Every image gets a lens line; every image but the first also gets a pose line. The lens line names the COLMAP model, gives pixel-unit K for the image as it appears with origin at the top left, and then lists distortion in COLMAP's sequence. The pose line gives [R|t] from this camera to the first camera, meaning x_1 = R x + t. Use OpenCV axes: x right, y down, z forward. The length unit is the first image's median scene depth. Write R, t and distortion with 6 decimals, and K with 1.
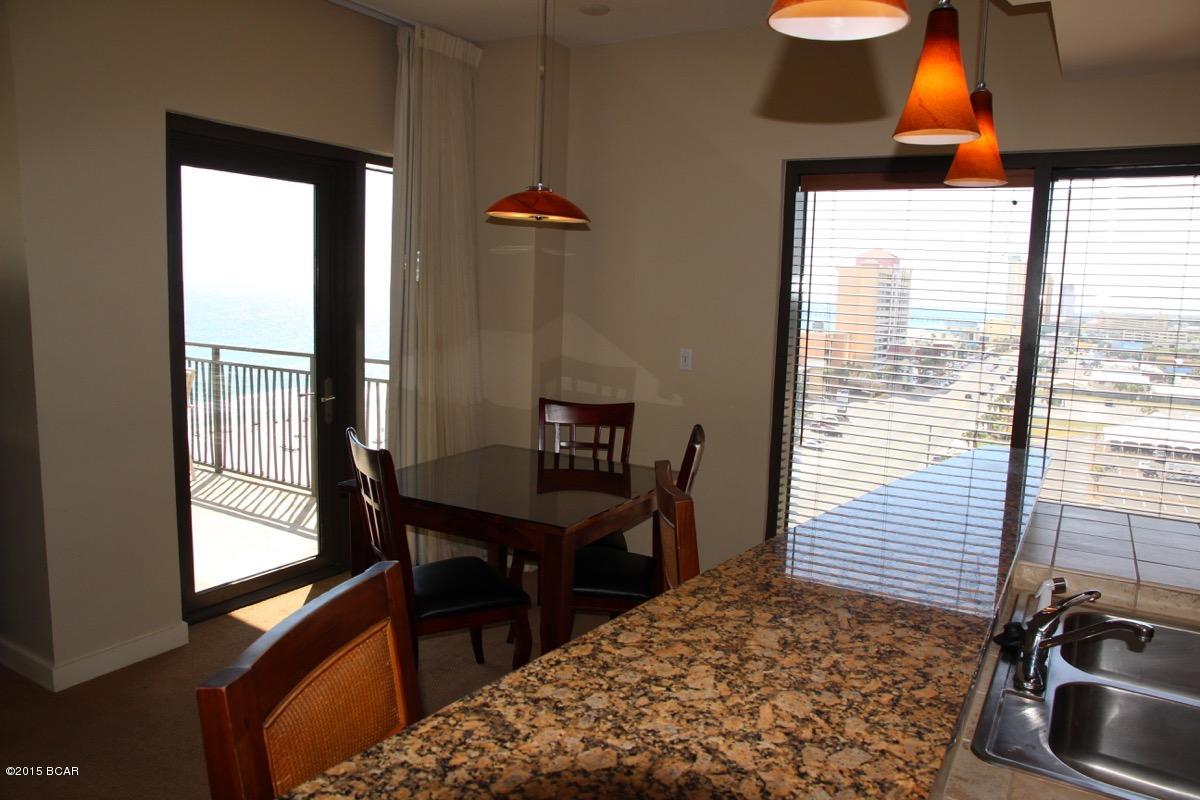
lens RADIAL K [[849.8, 0, 602.9], [0, 849.8, 408.4], [0, 0, 1]] dist [-0.111705, 0.081711]
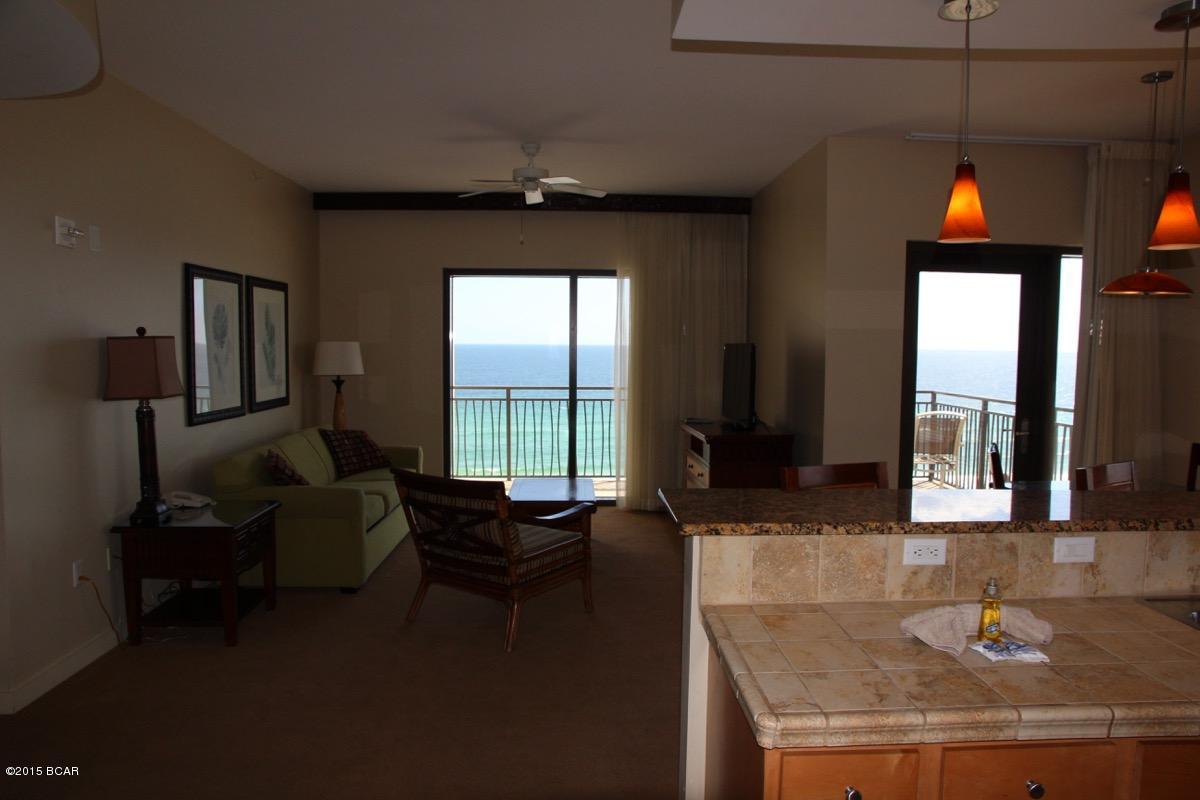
lens RADIAL K [[849.8, 0, 595.2], [0, 849.8, 401.7], [0, 0, 1]] dist [-0.111705, 0.081711]
pose [[0.511168, 0.022936, -0.859175, 0.430607], [-0.103766, 0.993979, -0.035200, 0.047762], [0.853194, 0.107146, 0.510470, -0.219654]]
